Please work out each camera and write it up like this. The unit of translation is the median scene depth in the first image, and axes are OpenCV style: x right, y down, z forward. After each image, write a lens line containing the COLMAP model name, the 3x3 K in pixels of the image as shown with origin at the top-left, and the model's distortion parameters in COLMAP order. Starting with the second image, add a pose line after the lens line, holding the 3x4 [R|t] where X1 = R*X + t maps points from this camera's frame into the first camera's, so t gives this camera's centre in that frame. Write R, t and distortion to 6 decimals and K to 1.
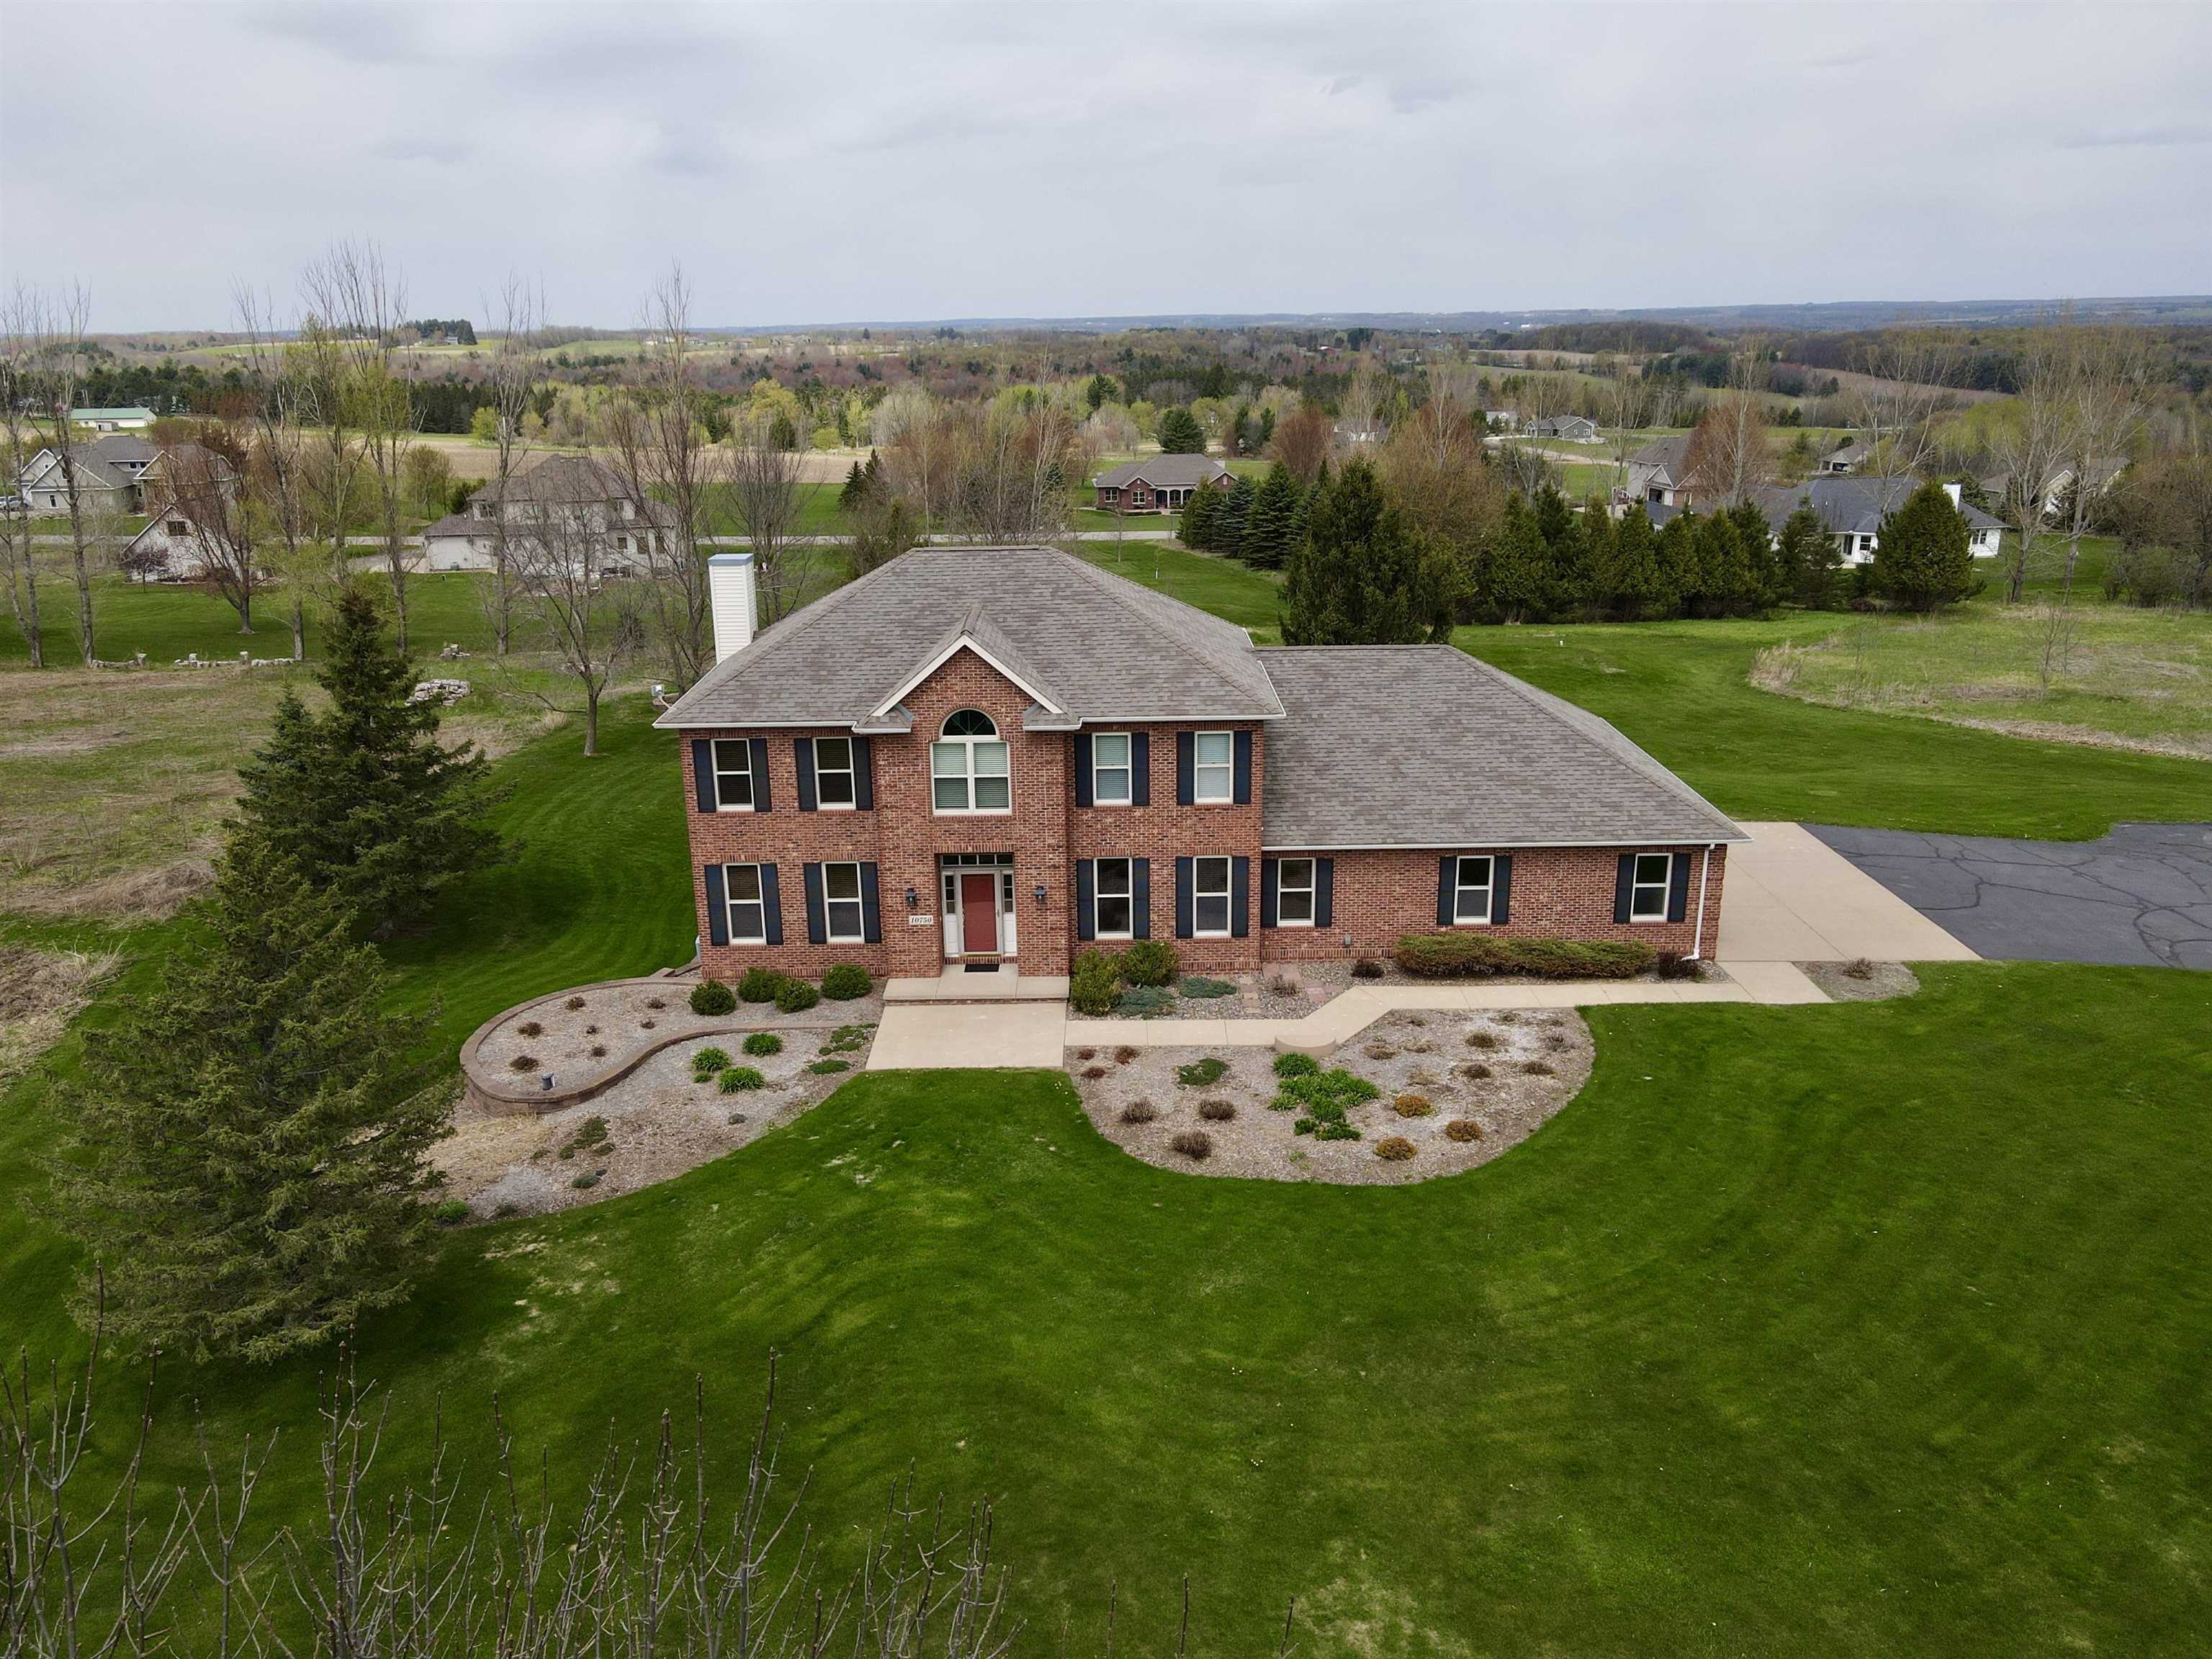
lens RADIAL K [[1624.6, 0, 1086.3], [0, 1624.6, 827.7], [0, 0, 1]] dist [0.010514, 0.012132]
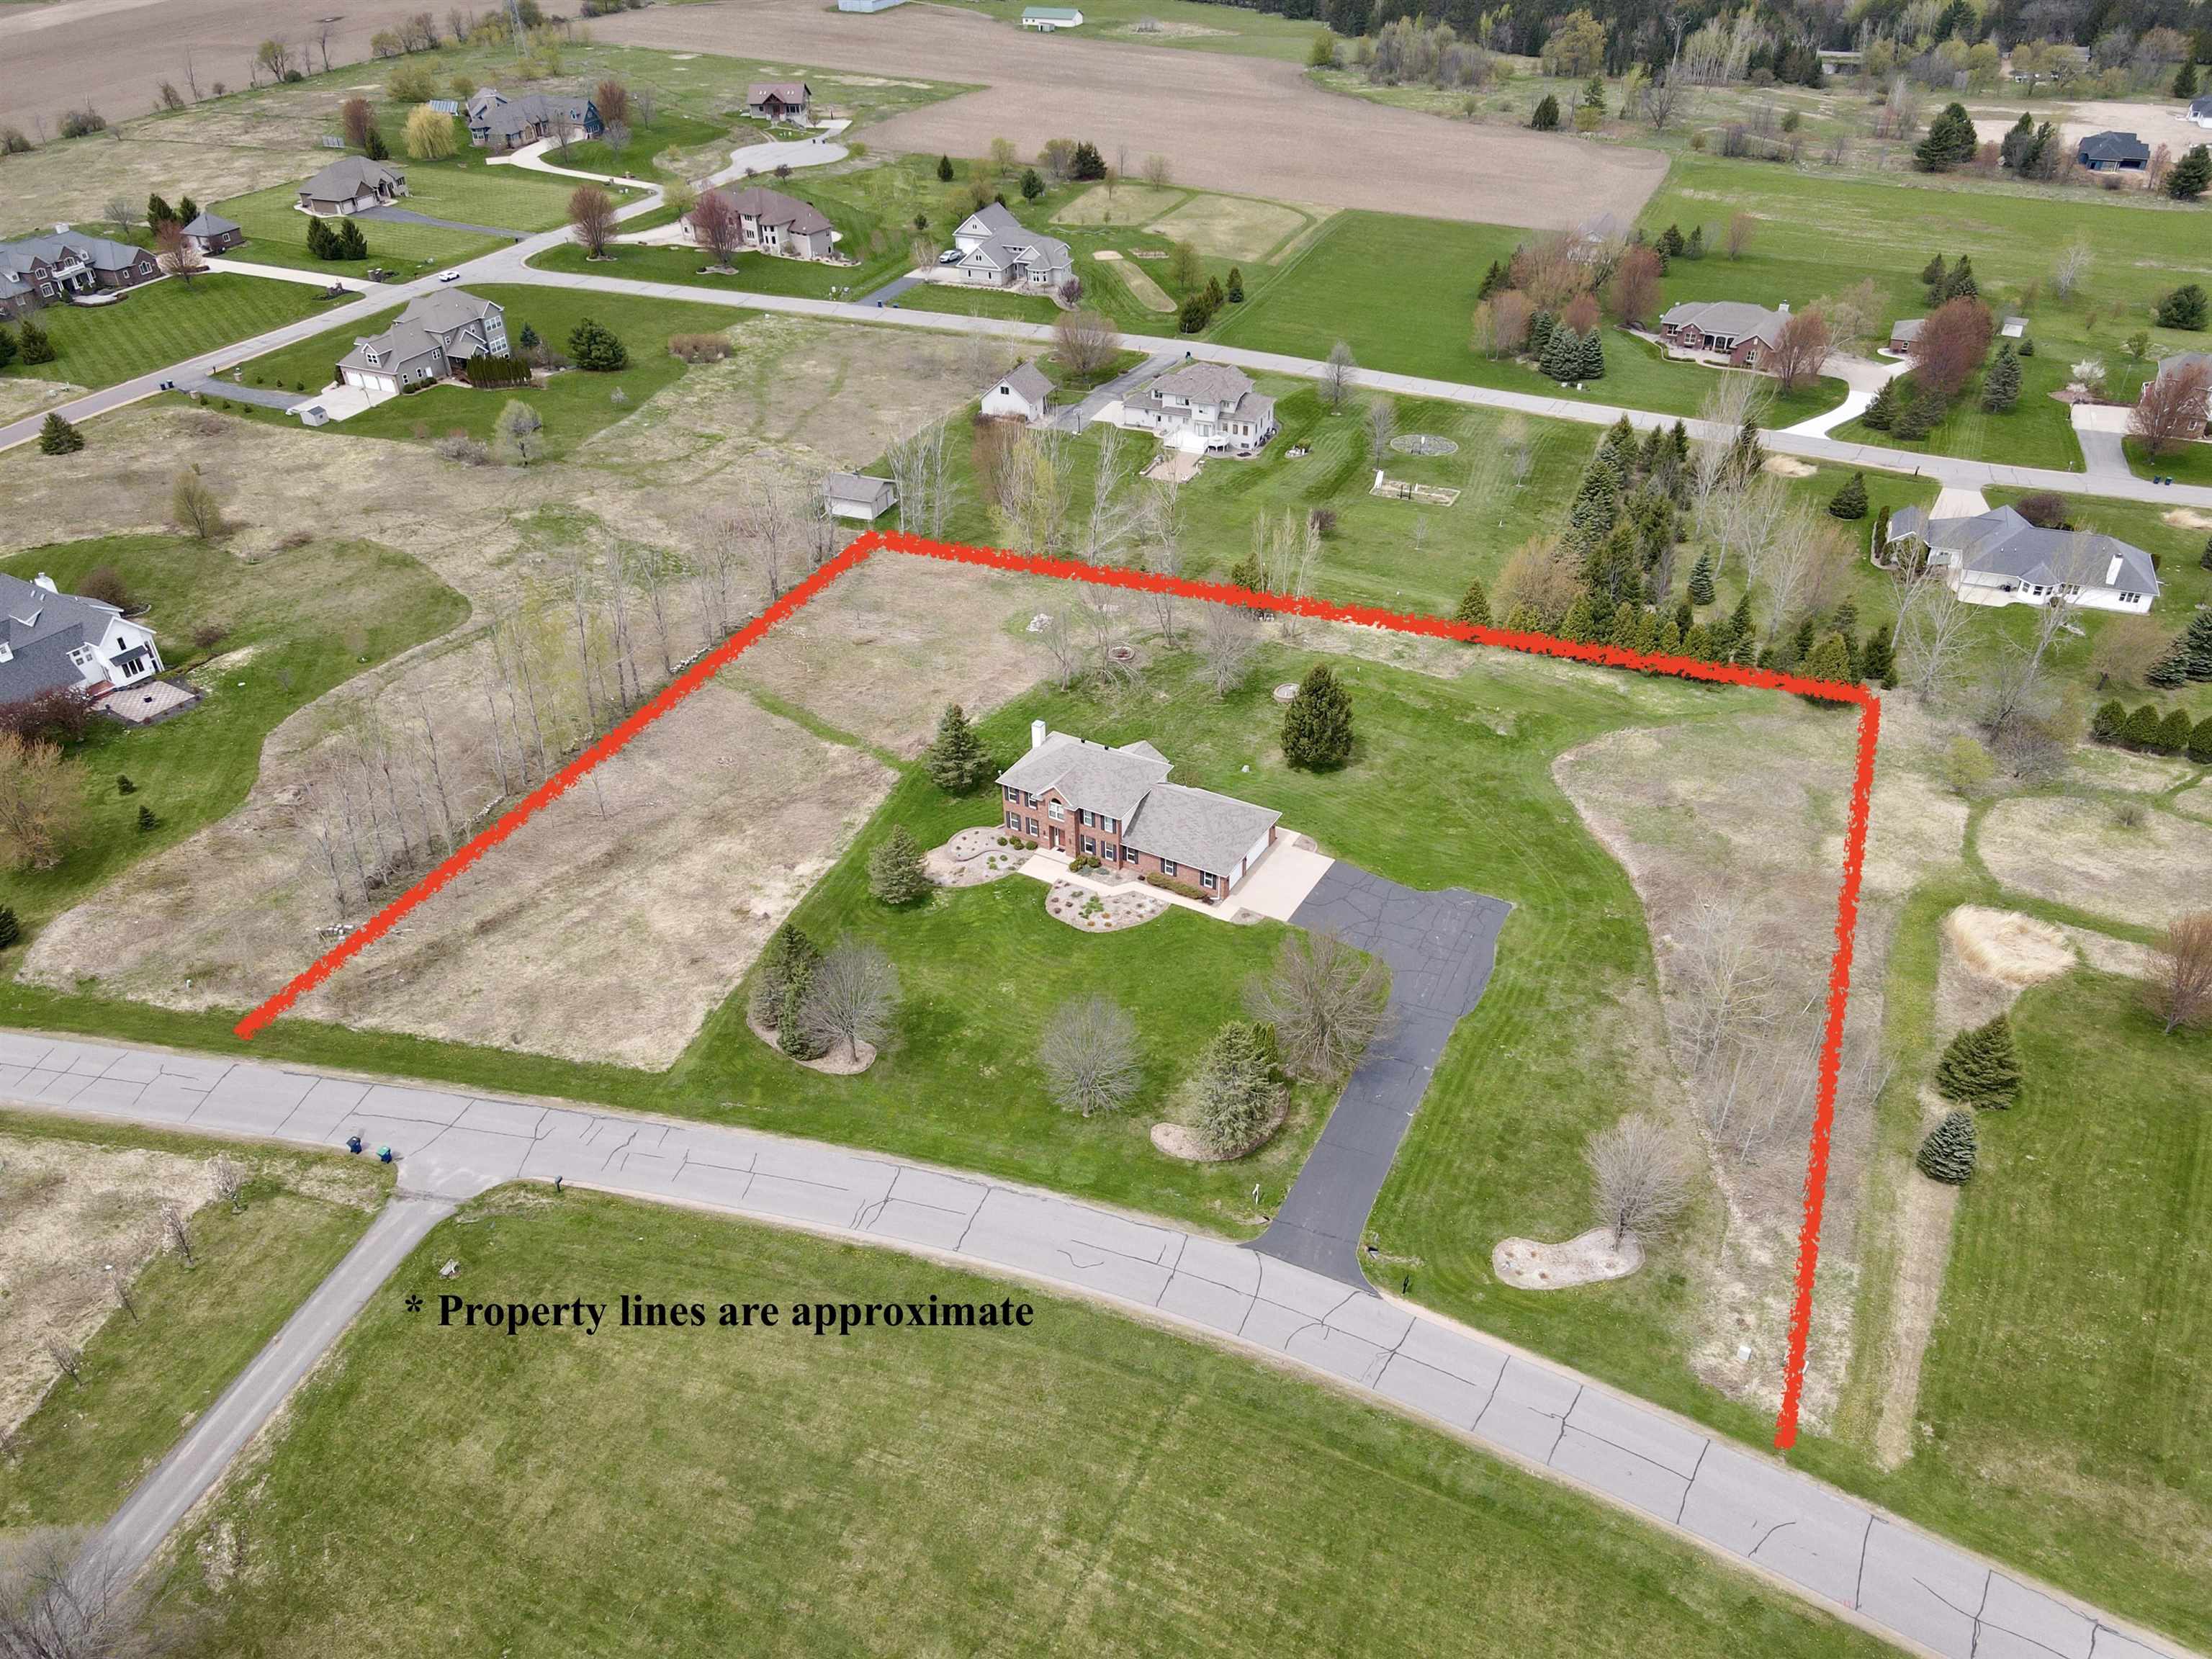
lens RADIAL K [[1624.6, 0, 1108.7], [0, 1624.6, 832.3], [0, 0, 1]] dist [0.010514, 0.012132]
pose [[0.869066, 0.287148, -0.402827, 1.797028], [-0.148936, 0.928386, 0.340466, -1.467102], [0.471743, -0.235892, 0.849596, -2.608872]]
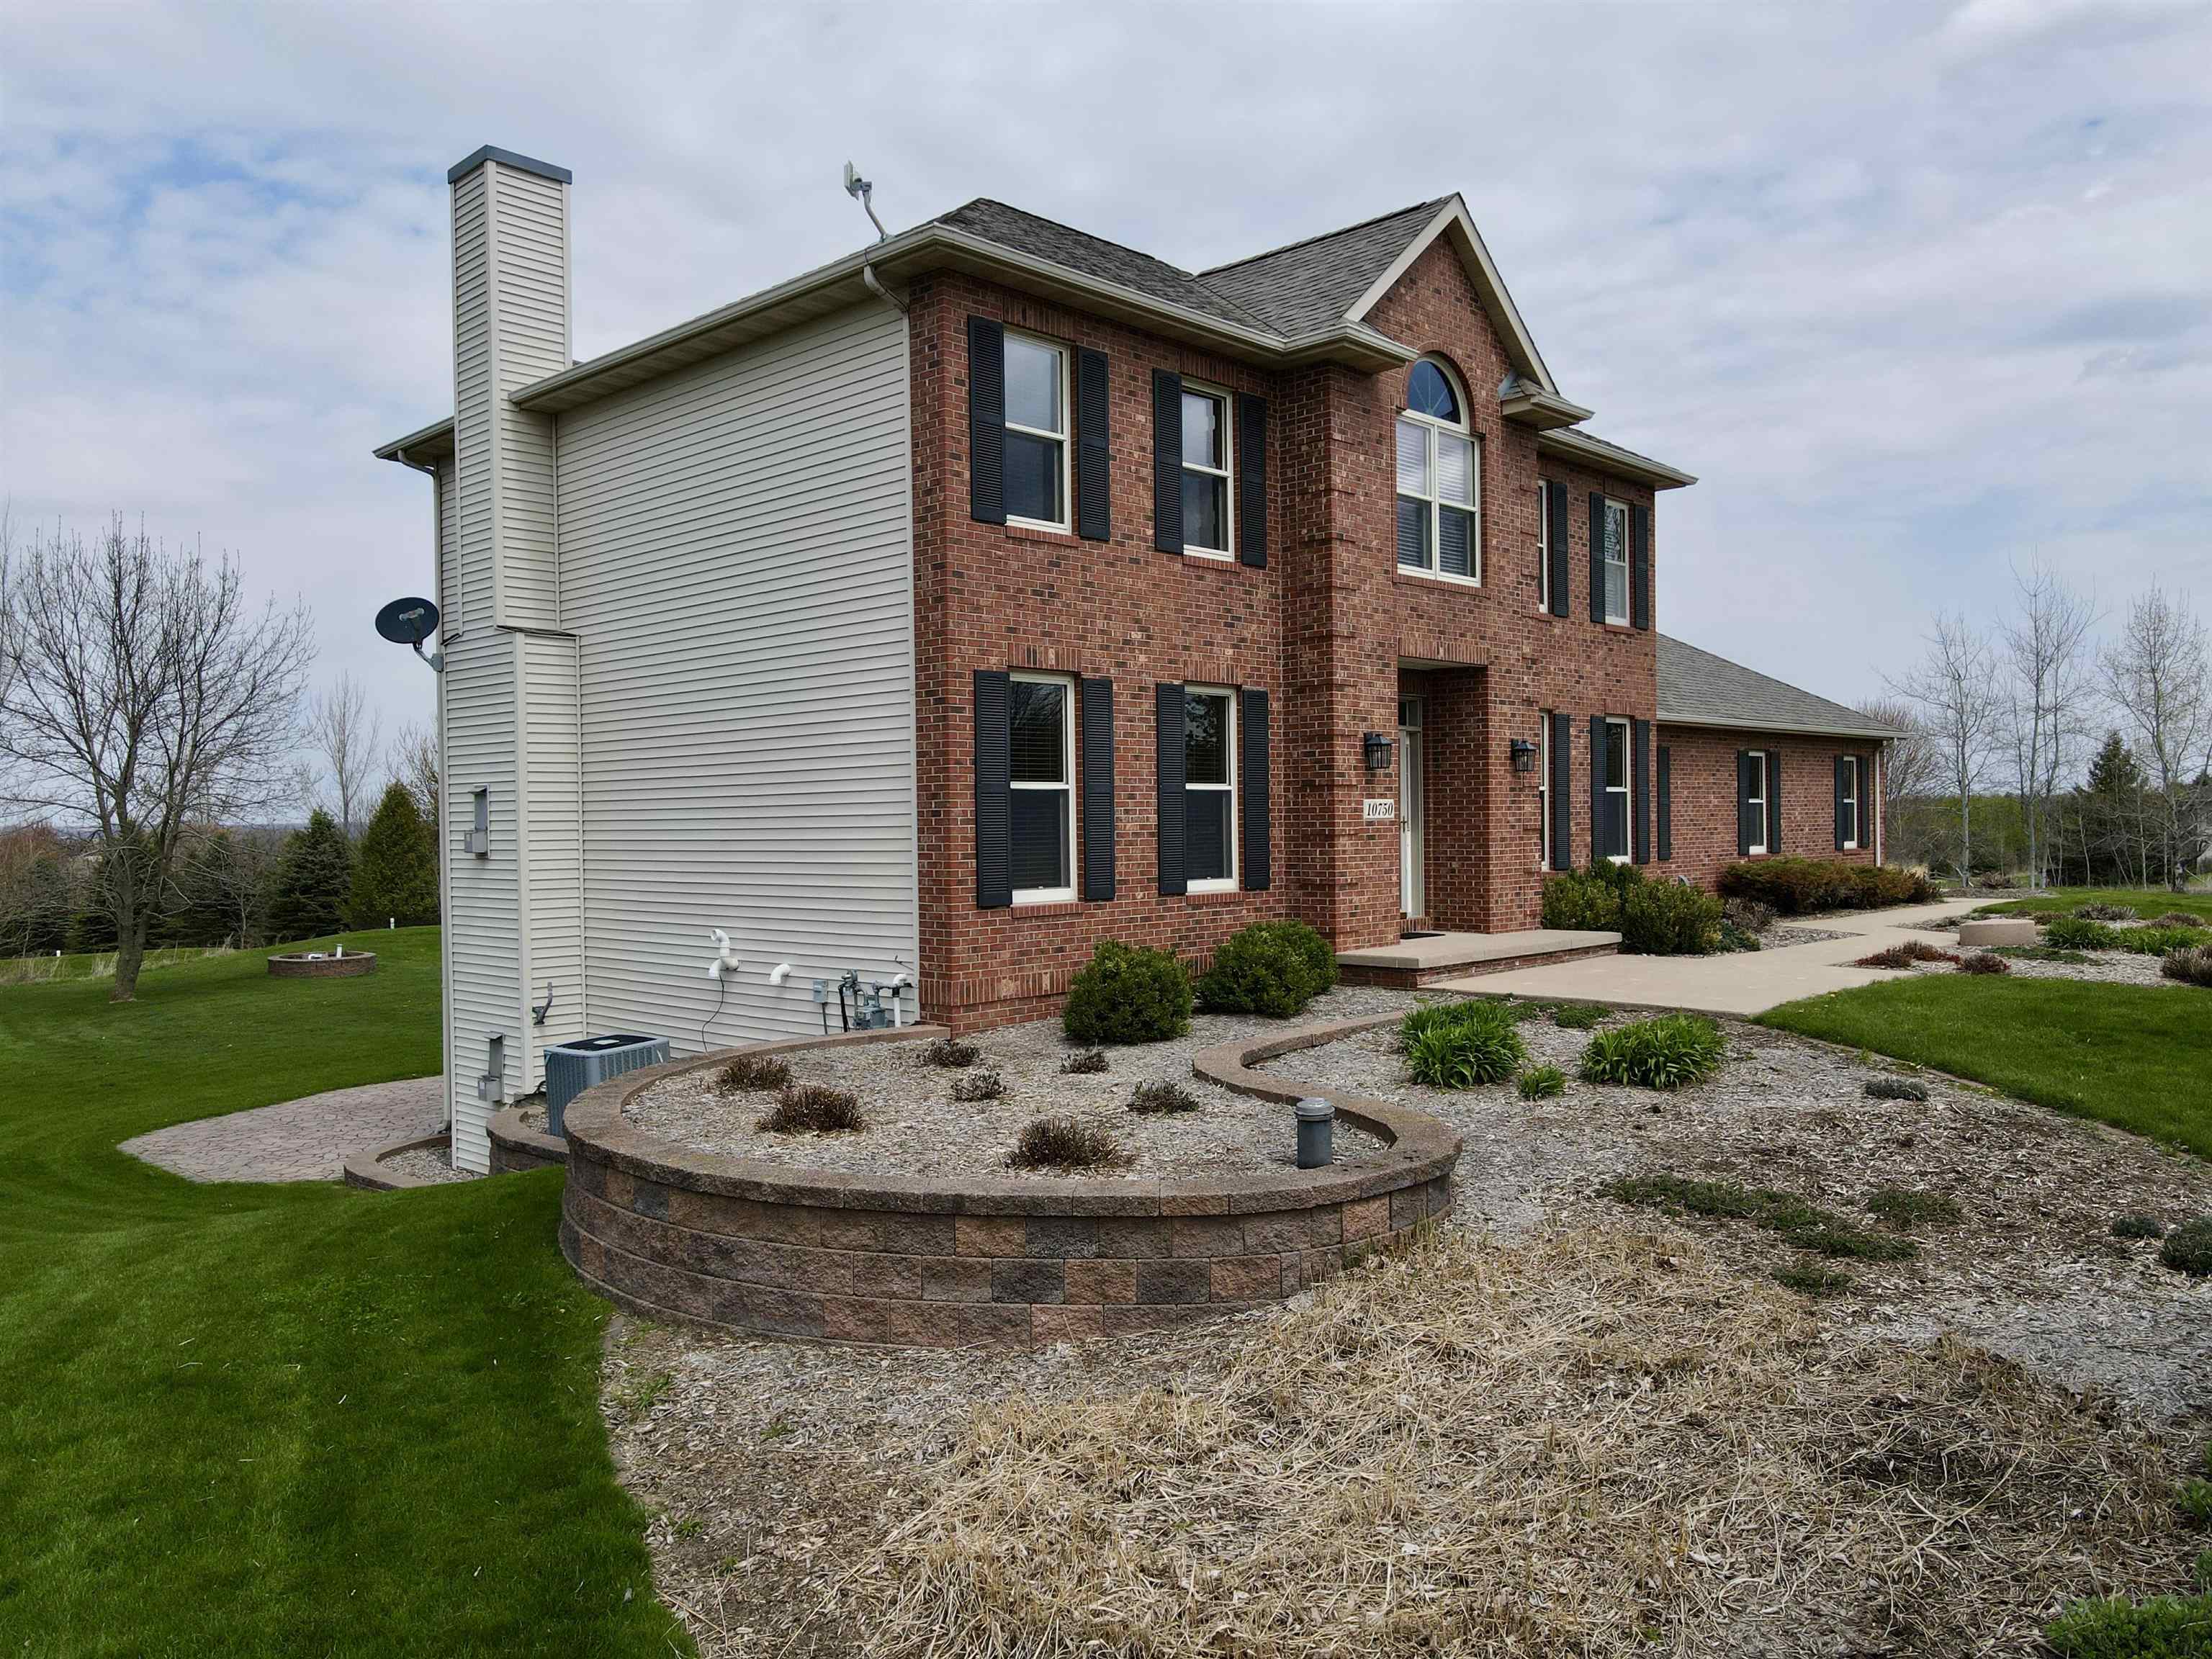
lens RADIAL K [[1624.6, 0, 1108.8], [0, 1624.6, 827.9], [0, 0, 1]] dist [0.010514, 0.012132]
pose [[0.680030, 0.007181, 0.733149, -0.492719], [0.215825, 0.953686, -0.209529, 0.142616], [-0.700699, 0.300718, 0.646985, 0.774962]]
